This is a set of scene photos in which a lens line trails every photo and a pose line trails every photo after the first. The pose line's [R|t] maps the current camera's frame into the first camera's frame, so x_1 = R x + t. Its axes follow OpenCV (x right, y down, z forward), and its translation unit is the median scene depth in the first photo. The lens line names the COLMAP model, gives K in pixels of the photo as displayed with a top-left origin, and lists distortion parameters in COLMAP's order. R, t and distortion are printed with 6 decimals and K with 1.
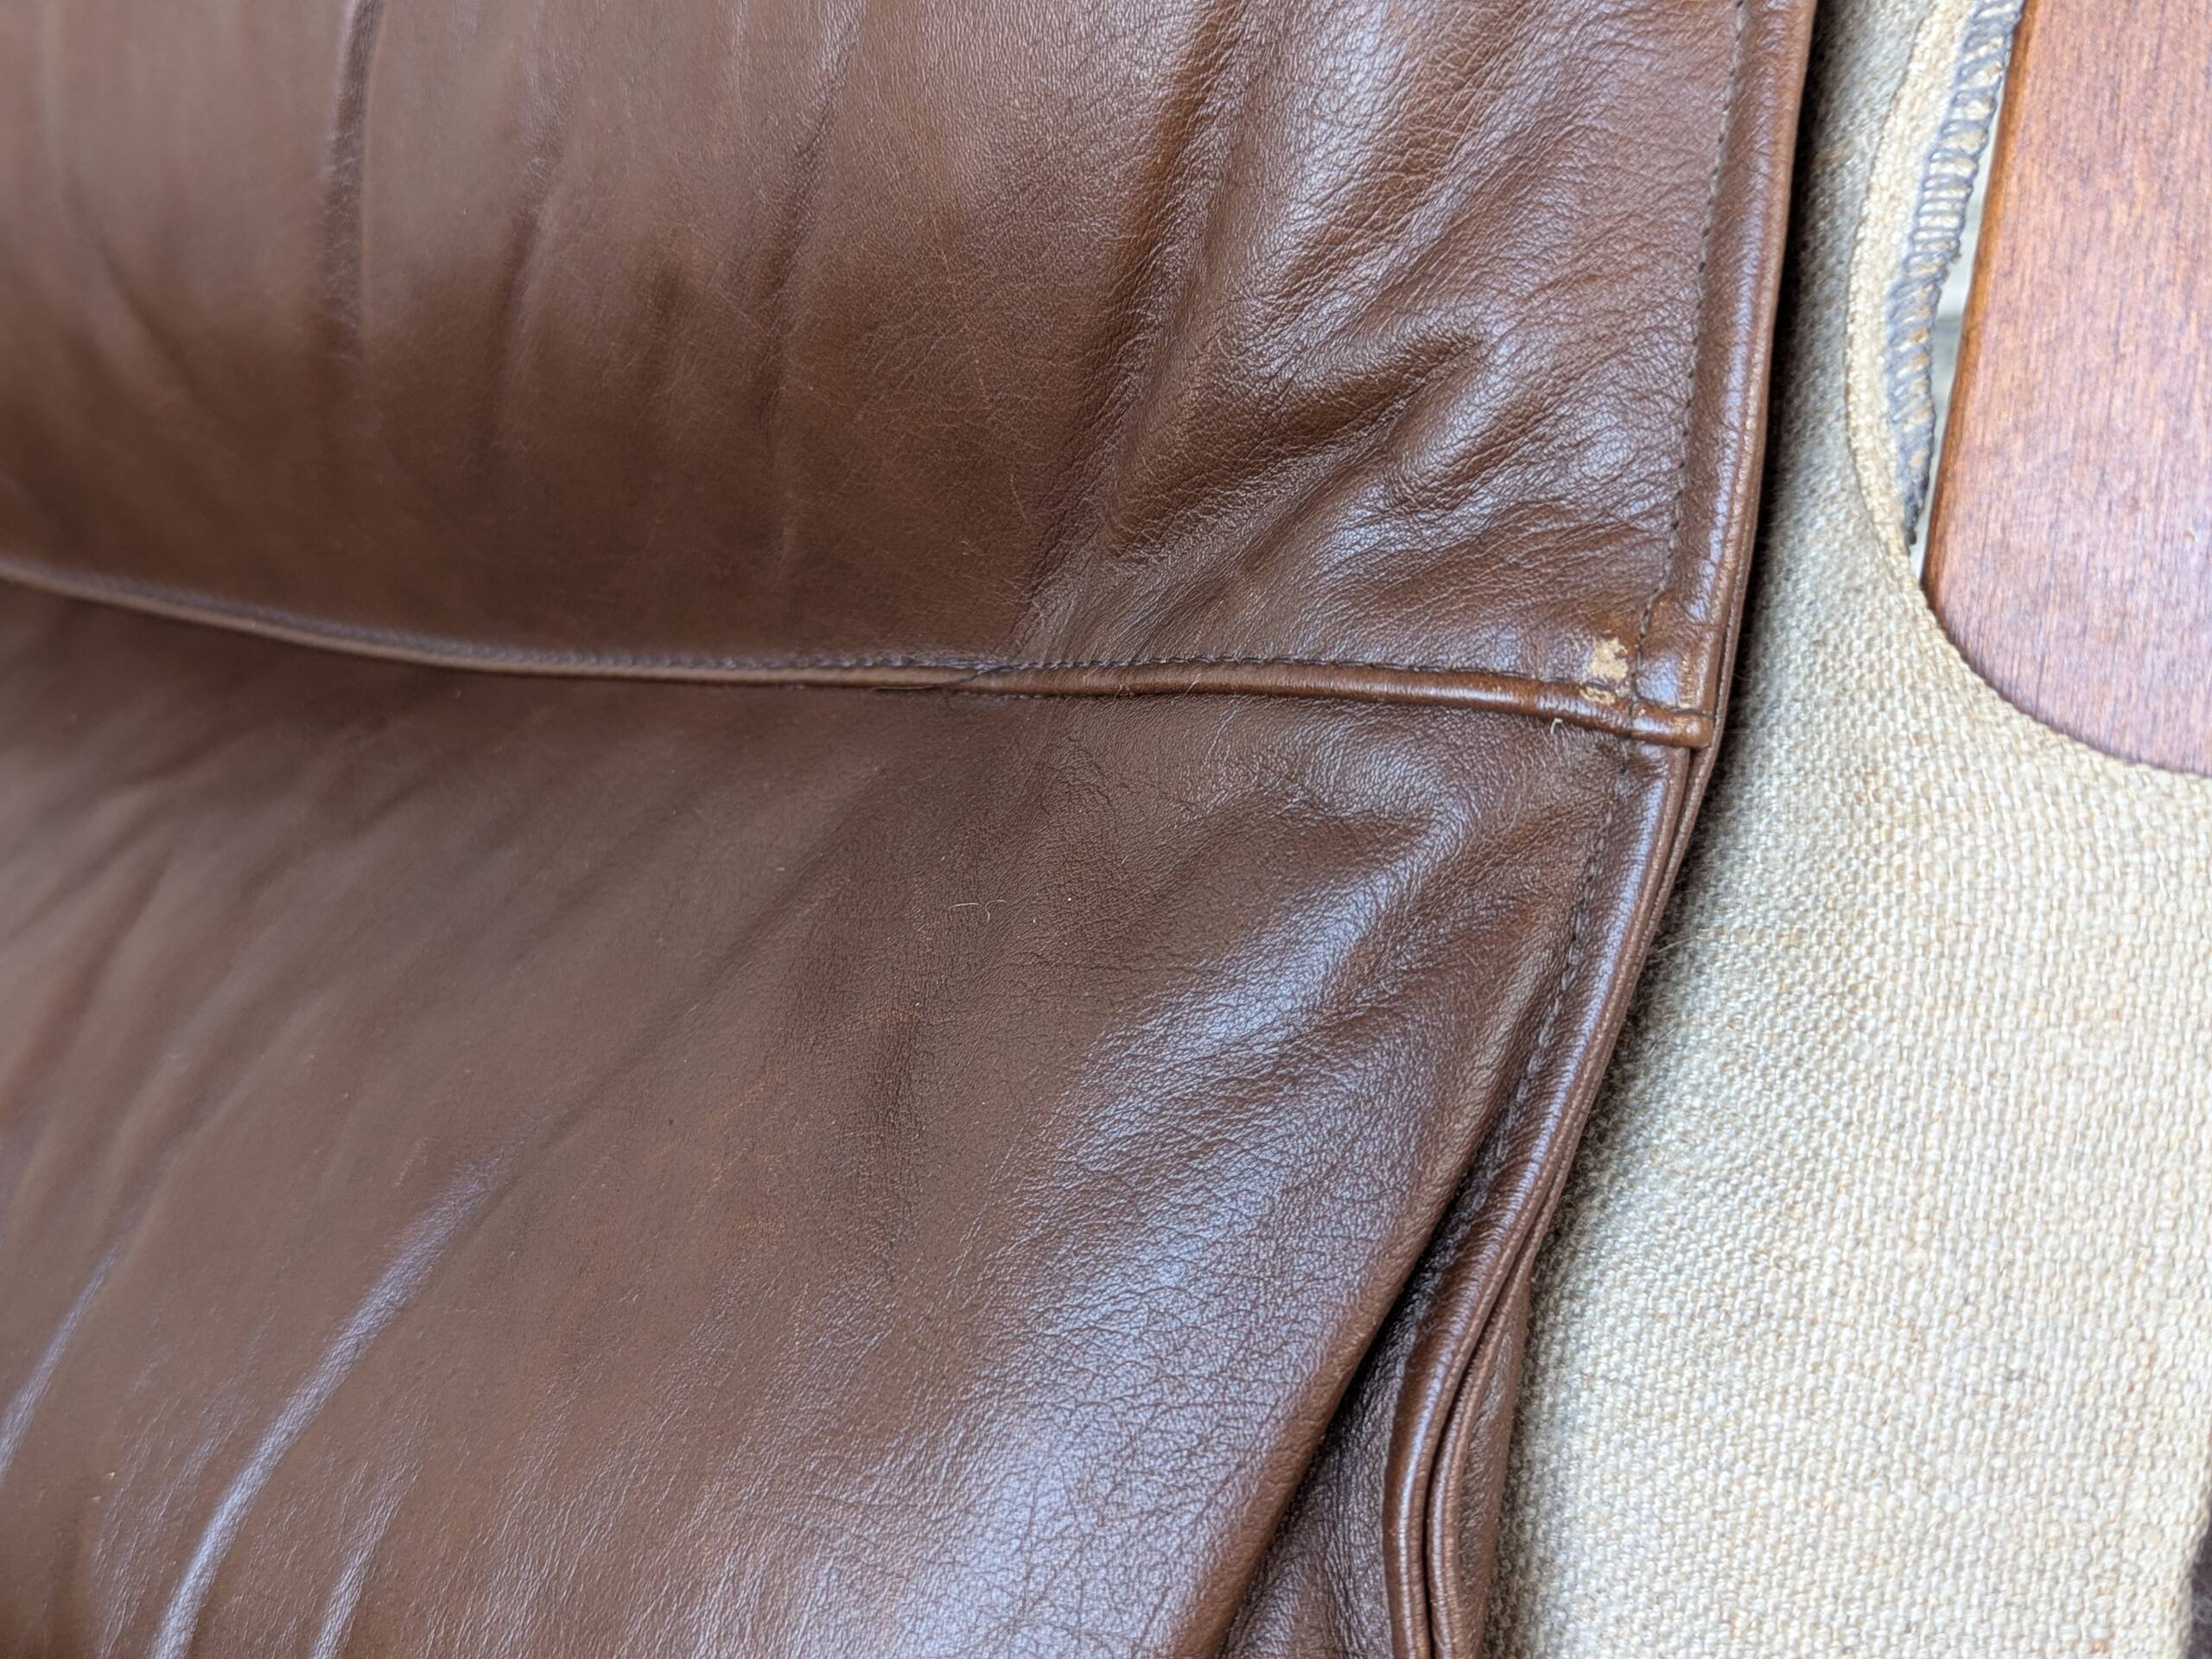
lens RADIAL K [[2318.8, 0, 1106.0], [0, 2318.8, 829.5], [0, 0, 1]] dist [0.011918, 0.022032]
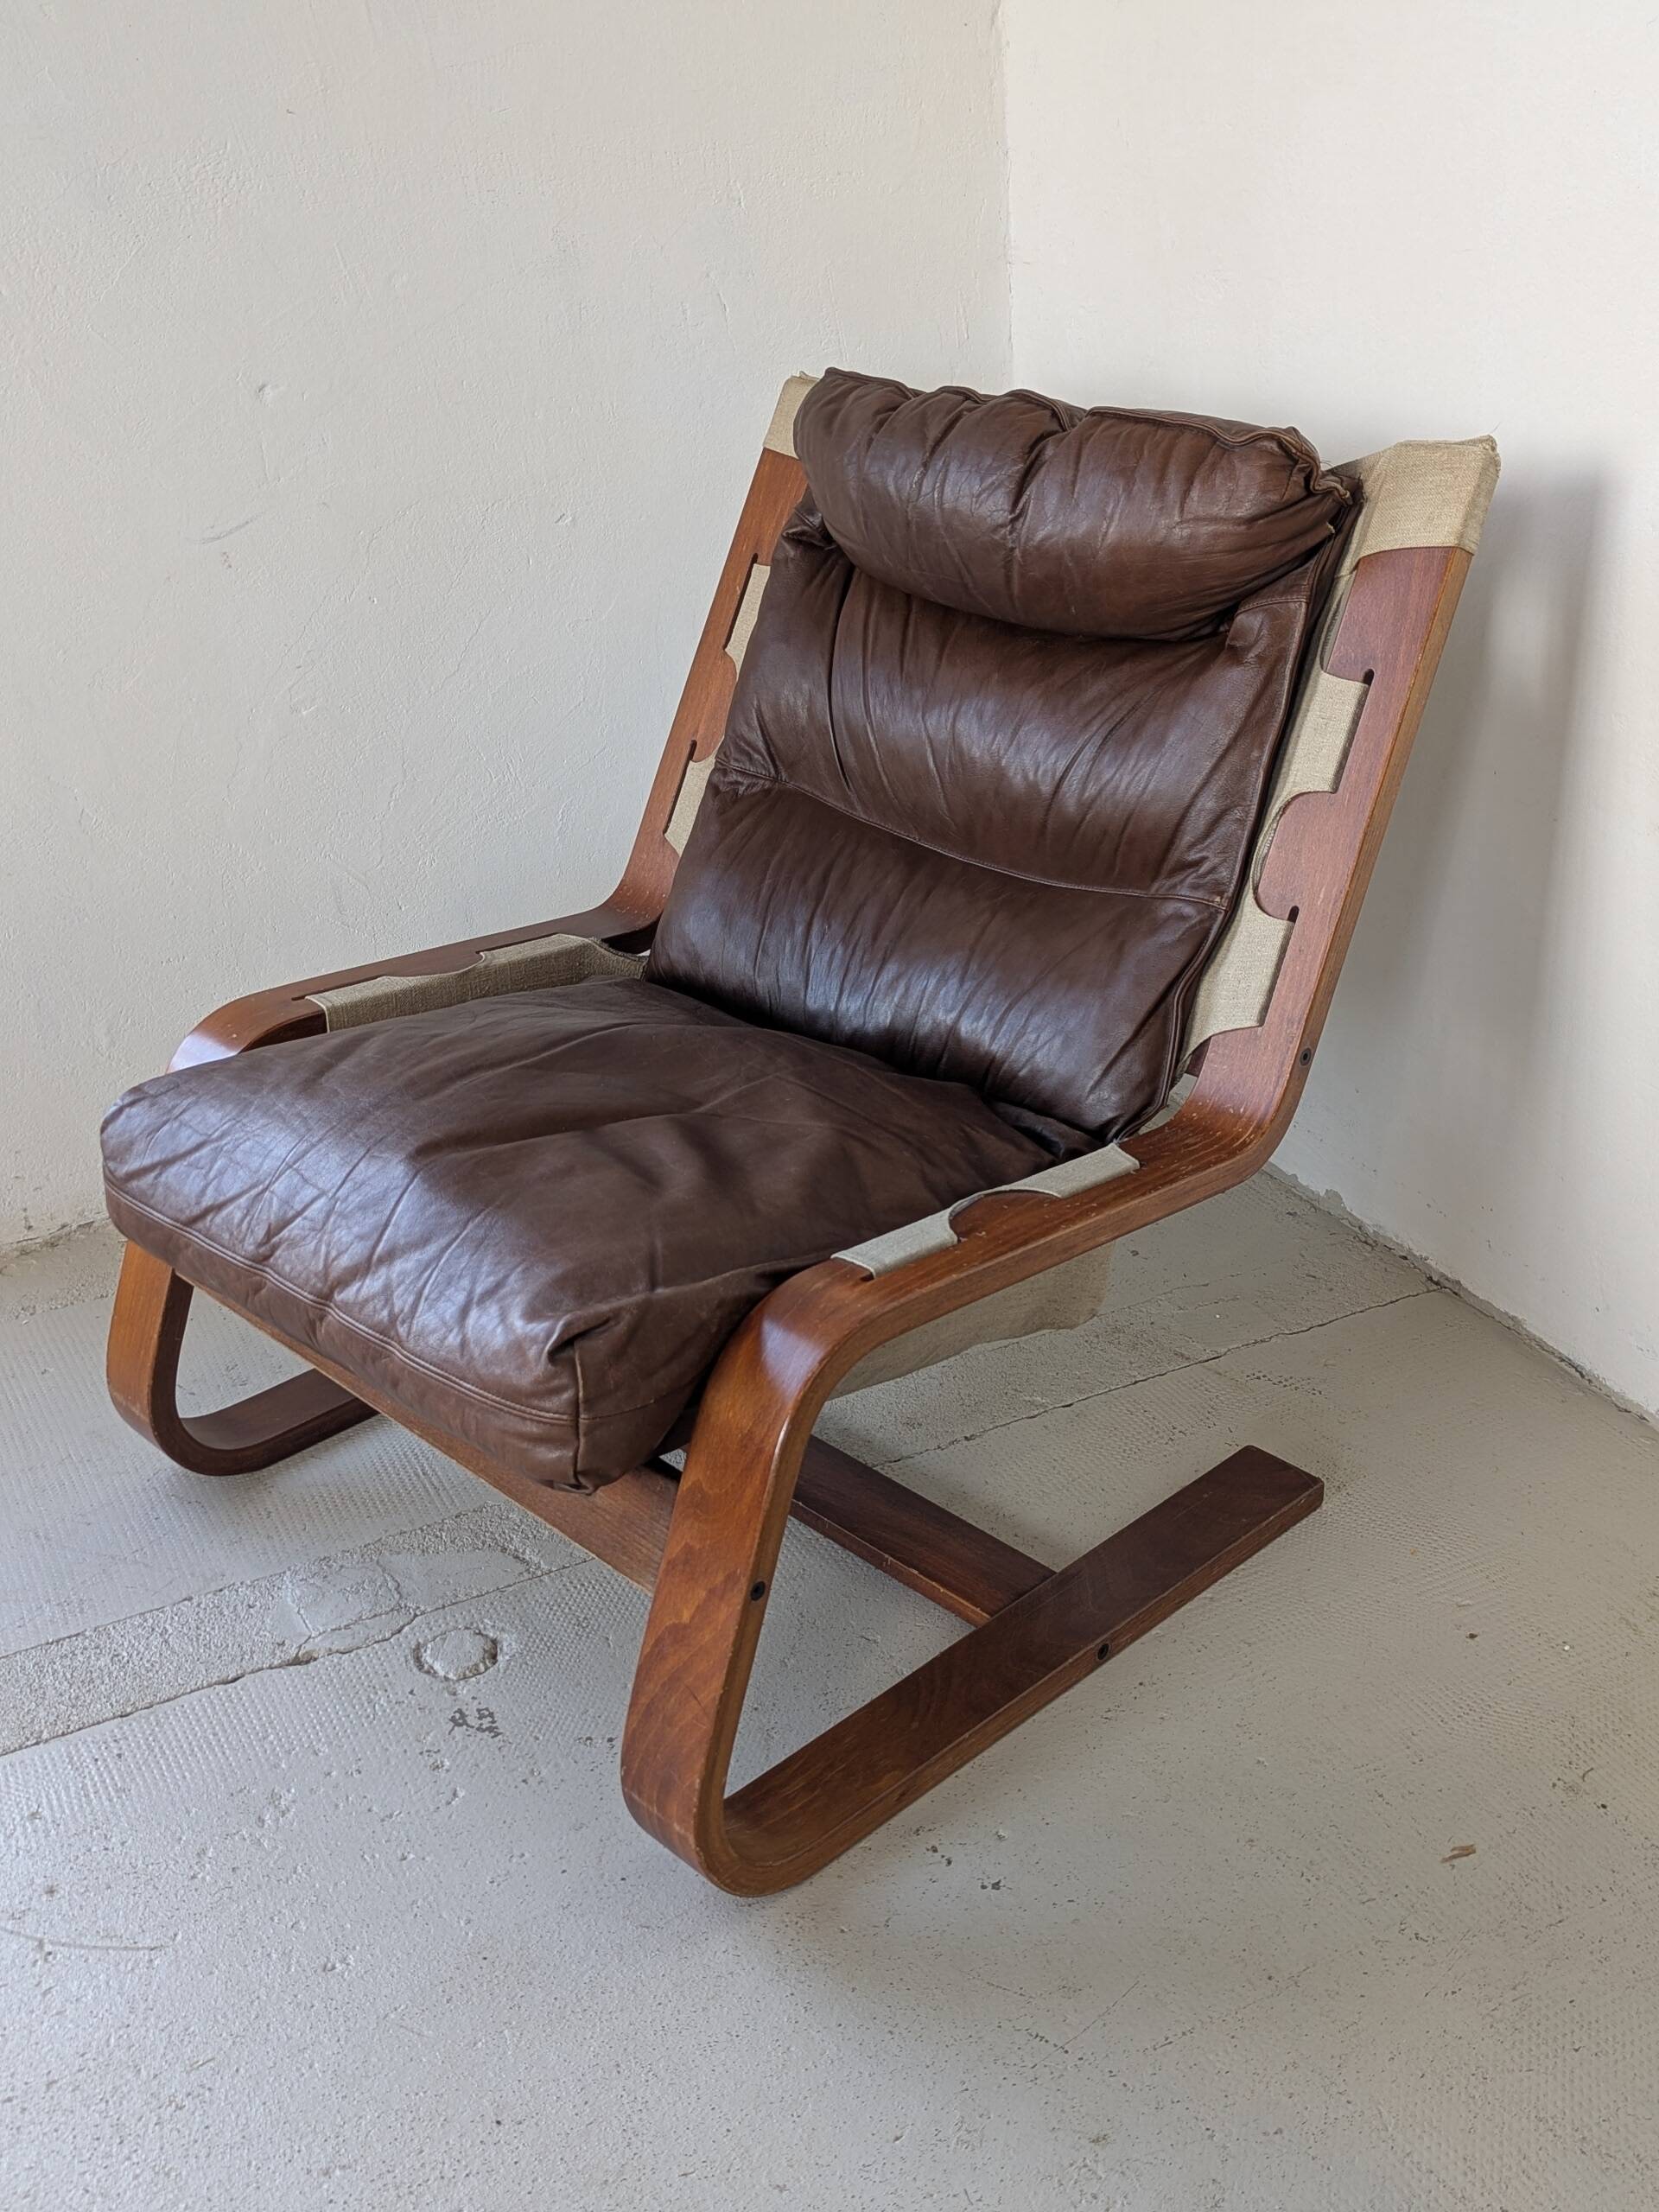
lens RADIAL K [[2318.8, 0, 826.9], [0, 2318.8, 1161.1], [0, 0, 1]] dist [0.011918, 0.022032]
pose [[0.965755, 0.149363, -0.212149, 0.638276], [-0.147389, 0.988758, 0.025180, 0.700627], [0.213525, 0.006950, 0.976913, -6.073469]]
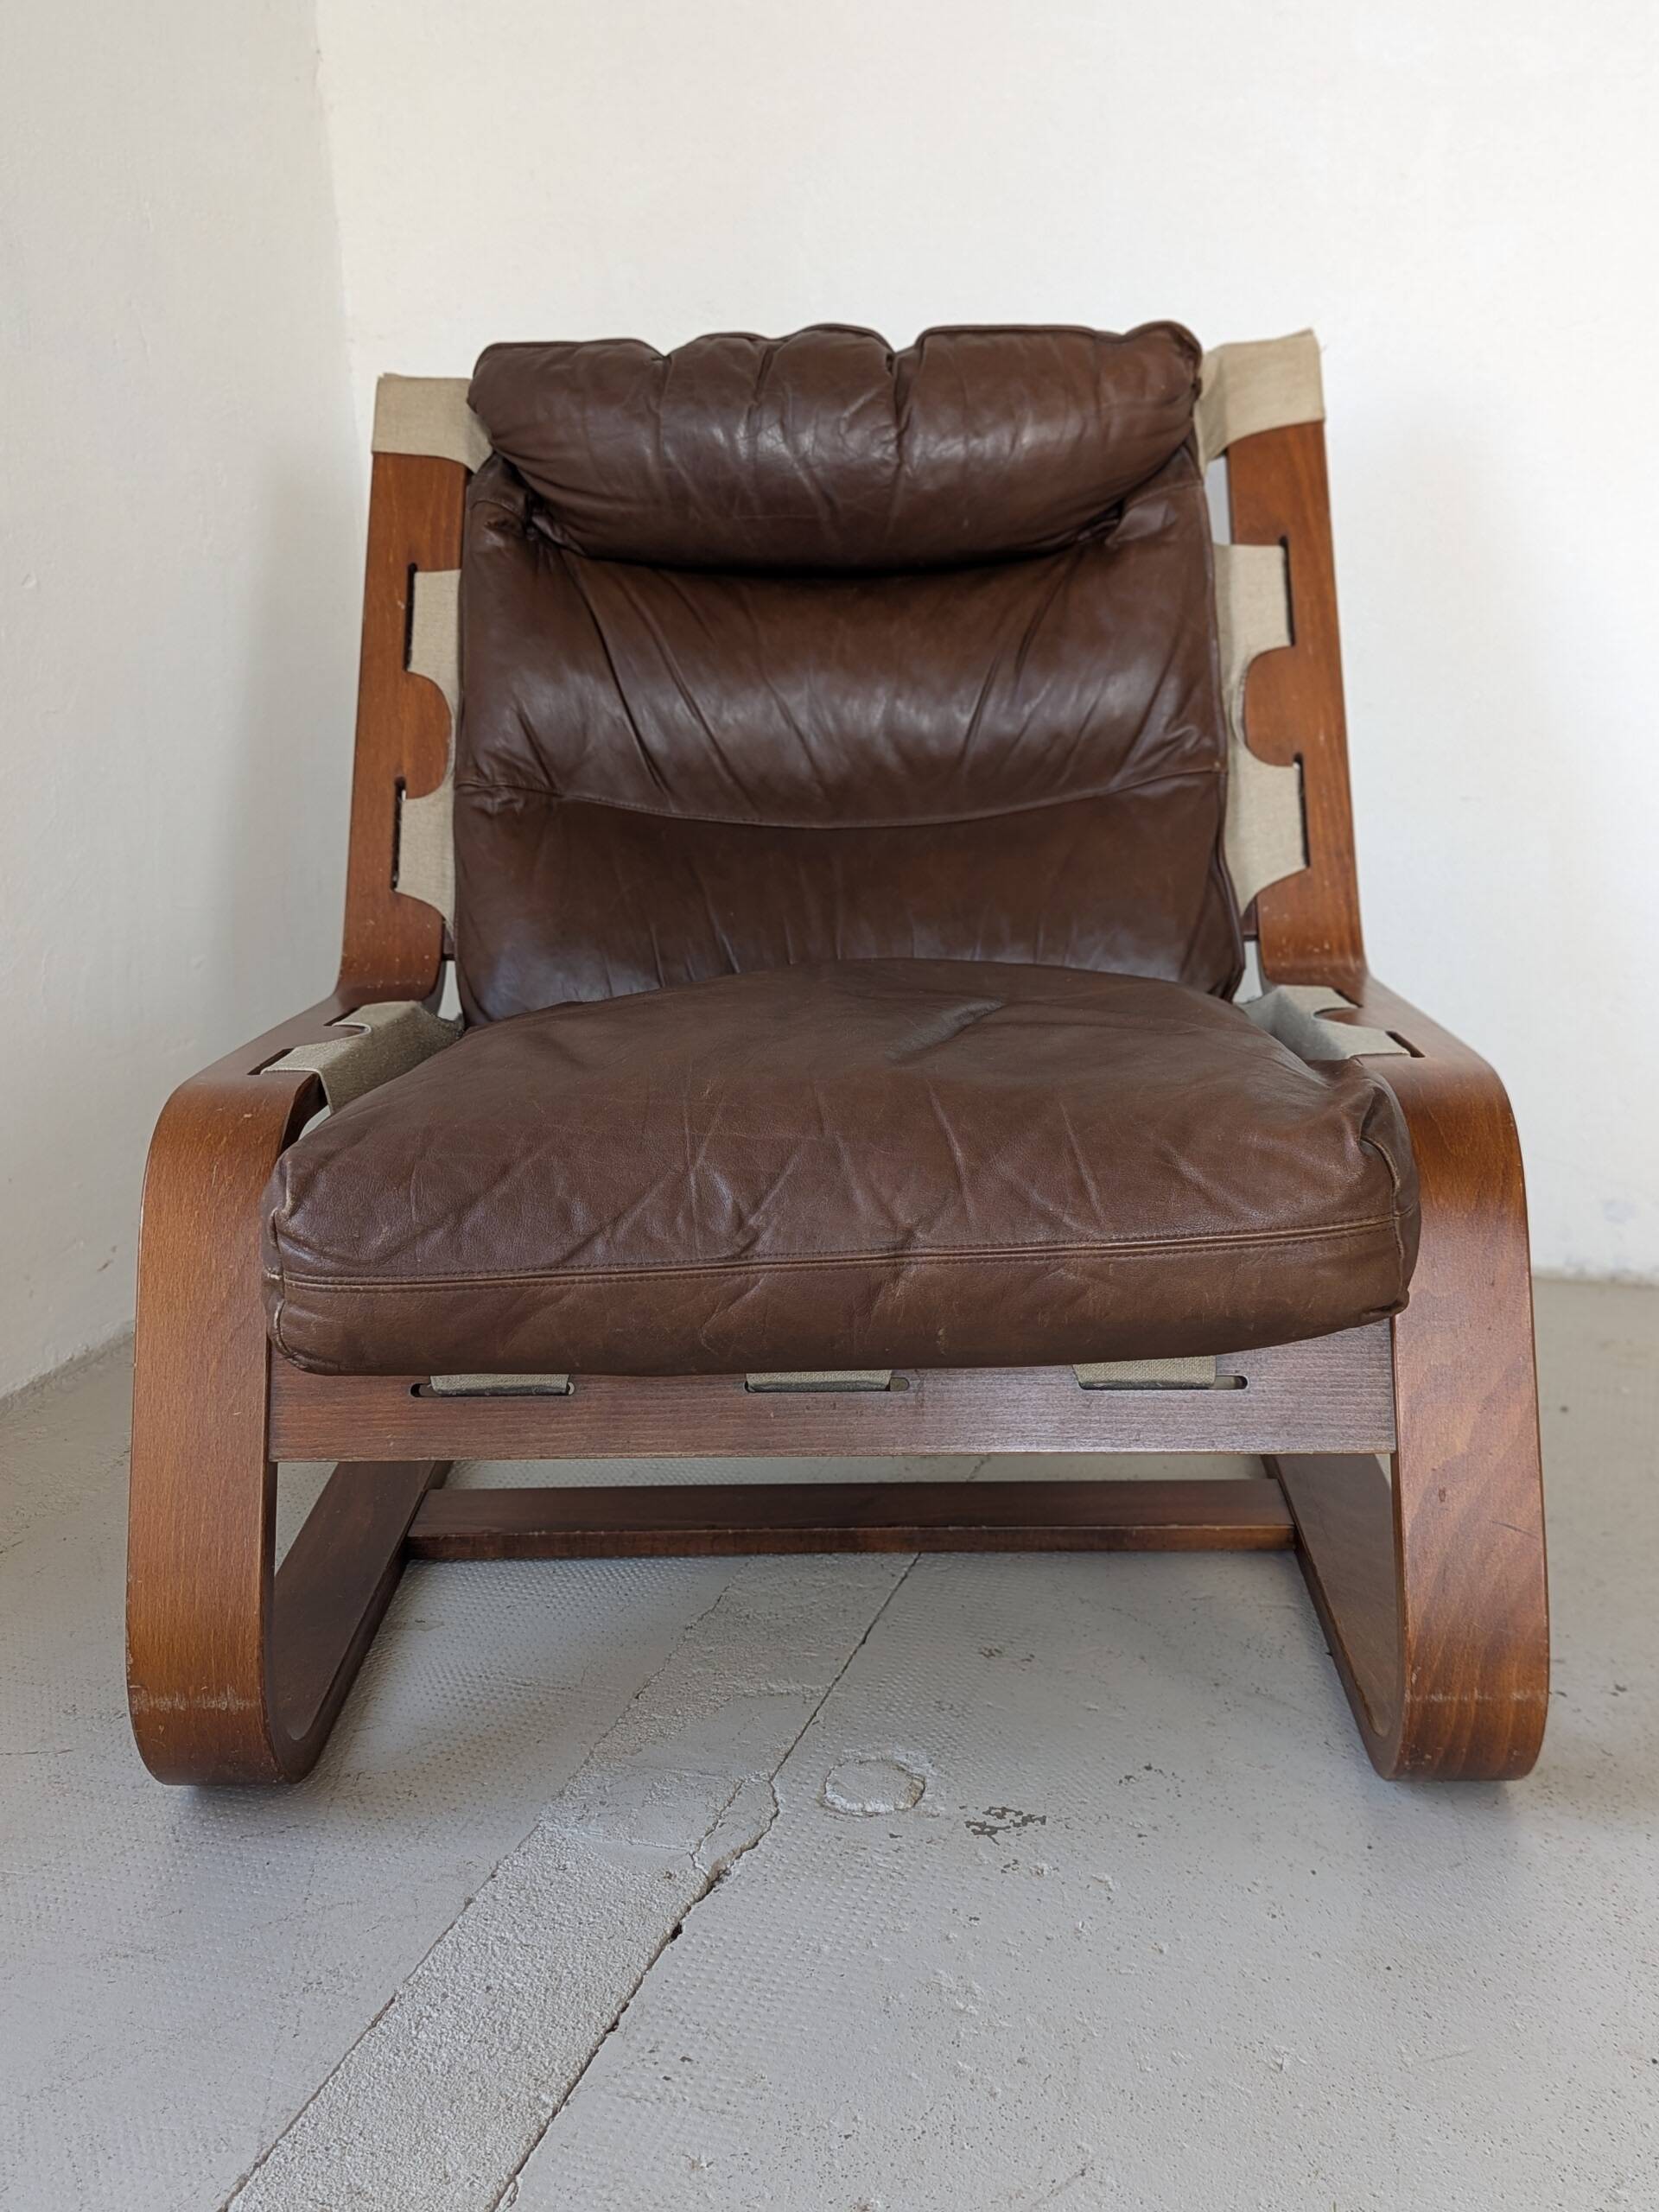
lens RADIAL K [[2318.8, 0, 826.9], [0, 2318.8, 1161.1], [0, 0, 1]] dist [0.011918, 0.022032]
pose [[0.863176, -0.085092, 0.497681, -4.357396], [0.191566, 0.967187, -0.166886, 2.012626], [-0.467150, 0.239390, 0.851154, -4.221241]]
